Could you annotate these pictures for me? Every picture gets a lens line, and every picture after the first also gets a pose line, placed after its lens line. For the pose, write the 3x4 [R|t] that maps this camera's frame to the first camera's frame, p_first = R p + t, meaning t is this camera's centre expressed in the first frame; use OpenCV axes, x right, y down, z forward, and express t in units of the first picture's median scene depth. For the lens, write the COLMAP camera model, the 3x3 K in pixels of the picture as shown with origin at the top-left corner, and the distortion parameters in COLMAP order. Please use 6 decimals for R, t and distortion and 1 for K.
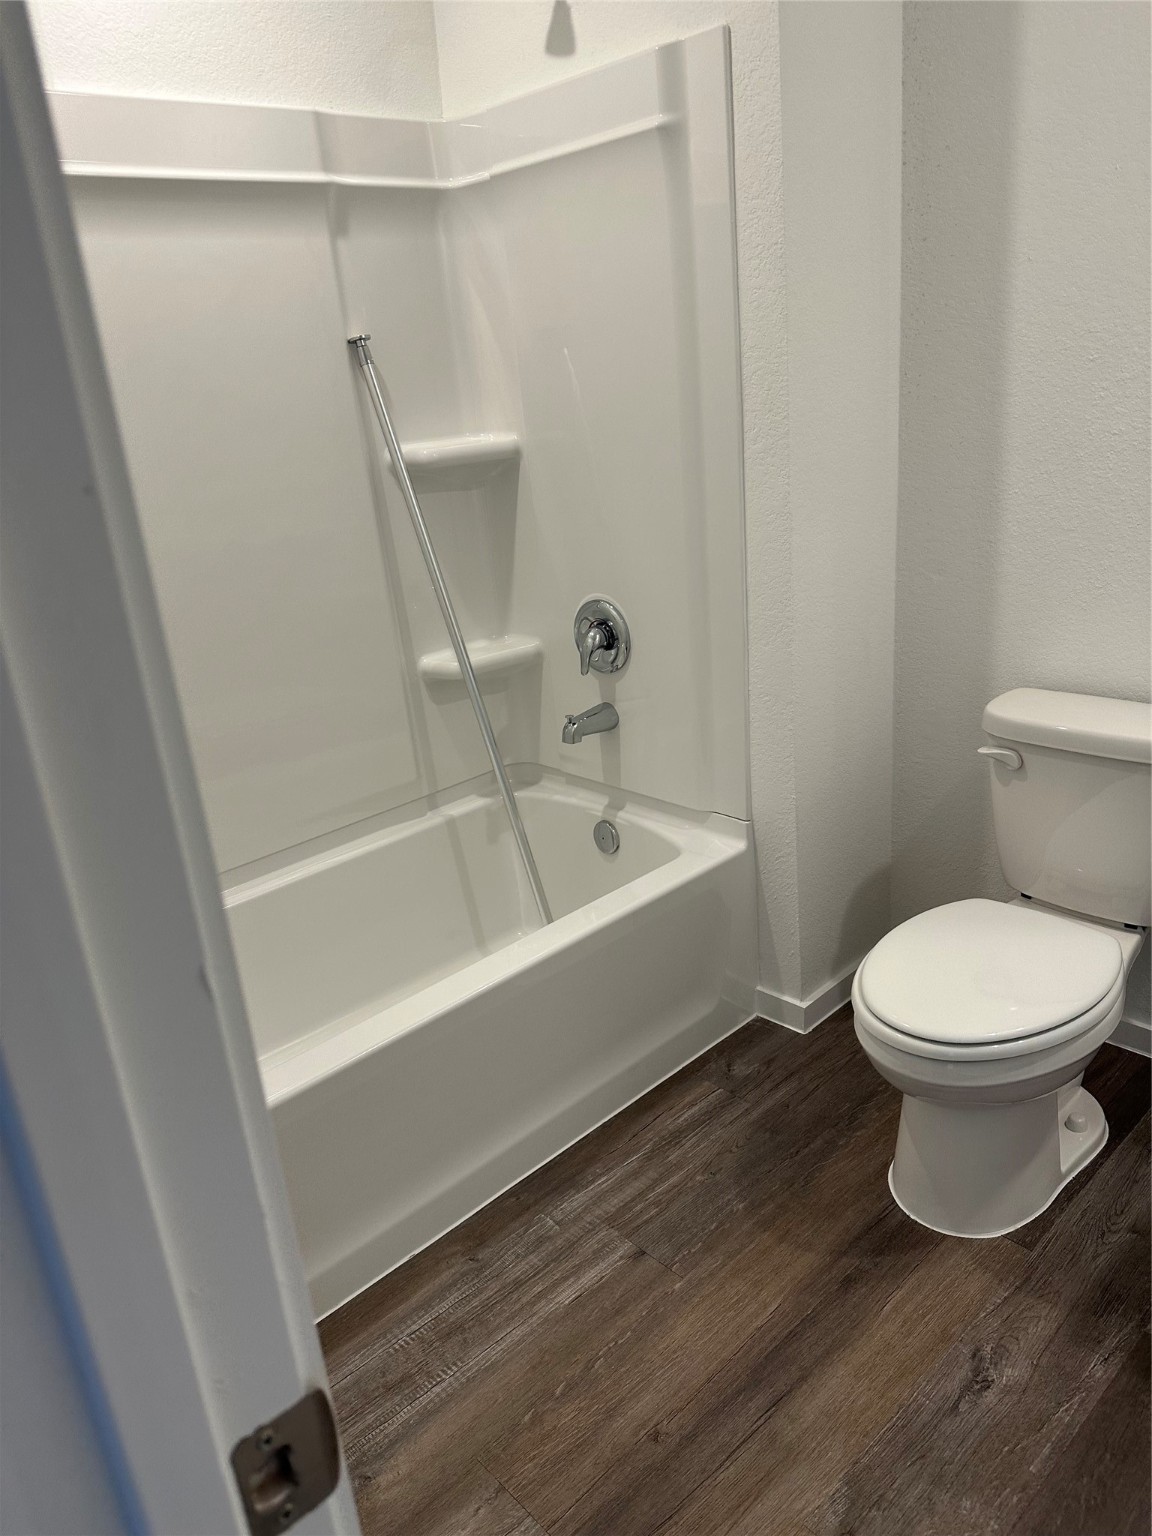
lens RADIAL K [[1054.1, 0, 576.0], [0, 1054.1, 768.0], [0, 0, 1]] dist [0.099292, -0.137769]
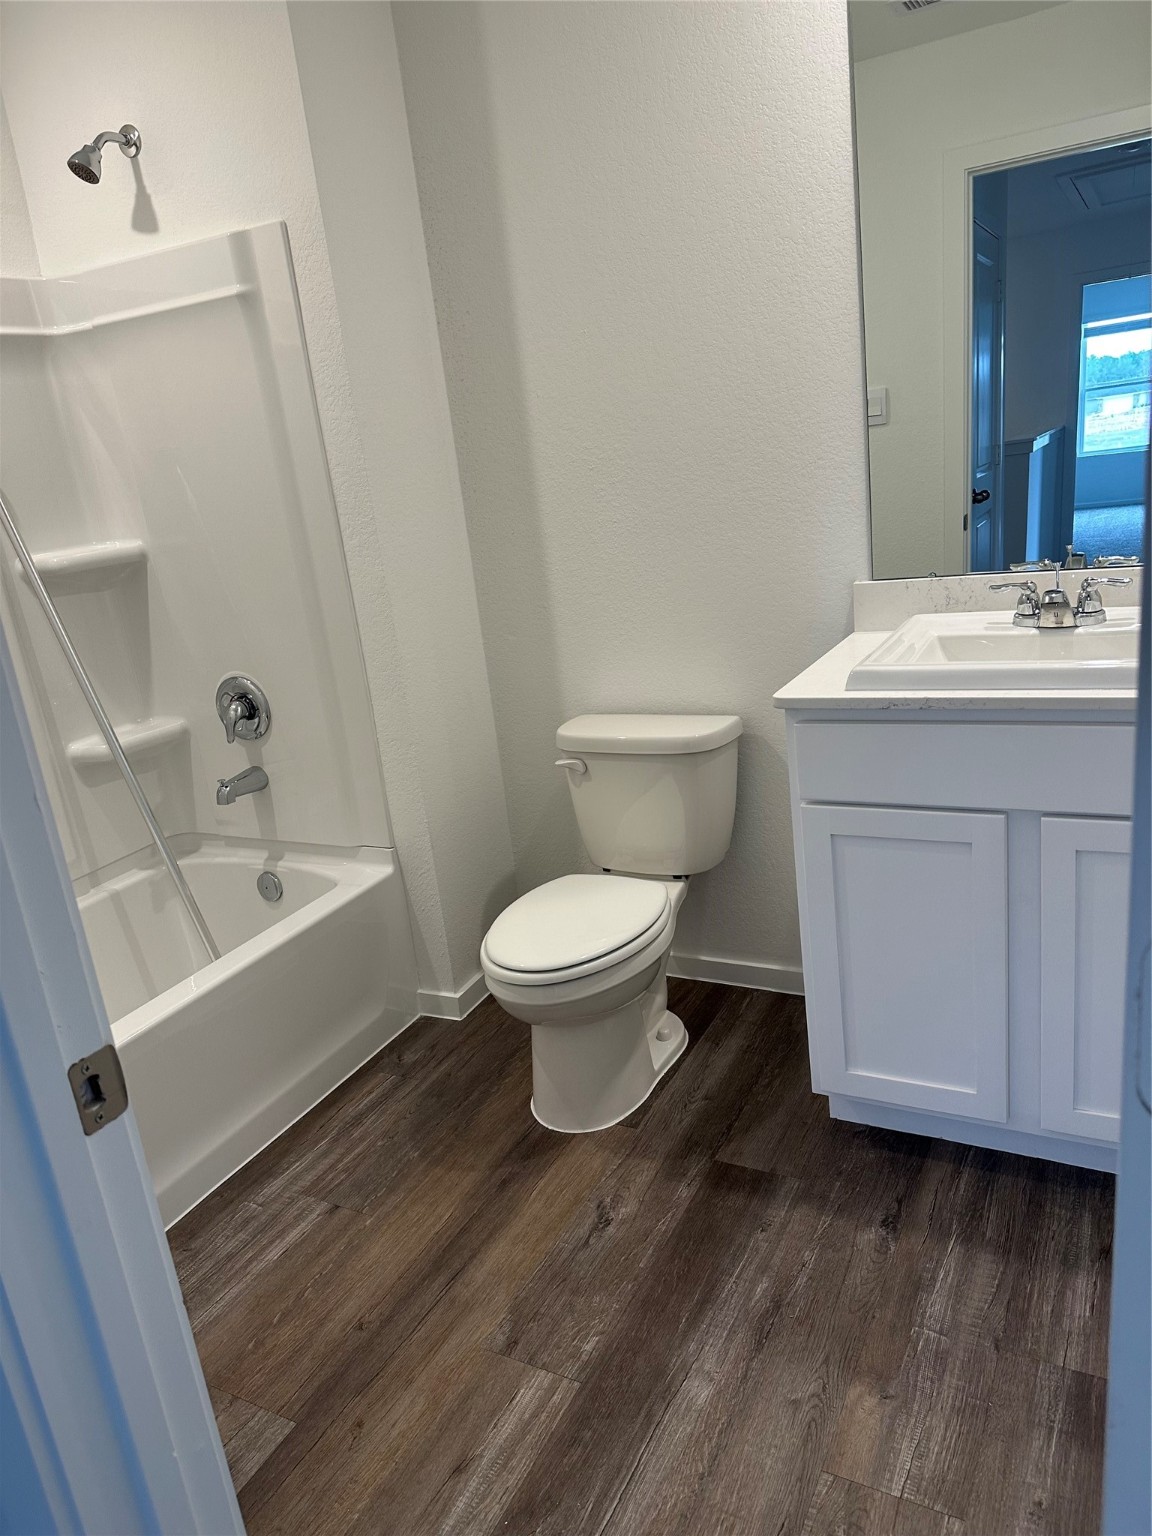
lens RADIAL K [[1064.2, 0, 576.0], [0, 1064.2, 768.0], [0, 0, 1]] dist [0.101840, -0.168391]
pose [[0.944382, -0.114127, 0.308411, -0.000936], [0.140256, 0.988054, -0.063849, 0.077601], [-0.297440, 0.103554, 0.949108, -0.244184]]
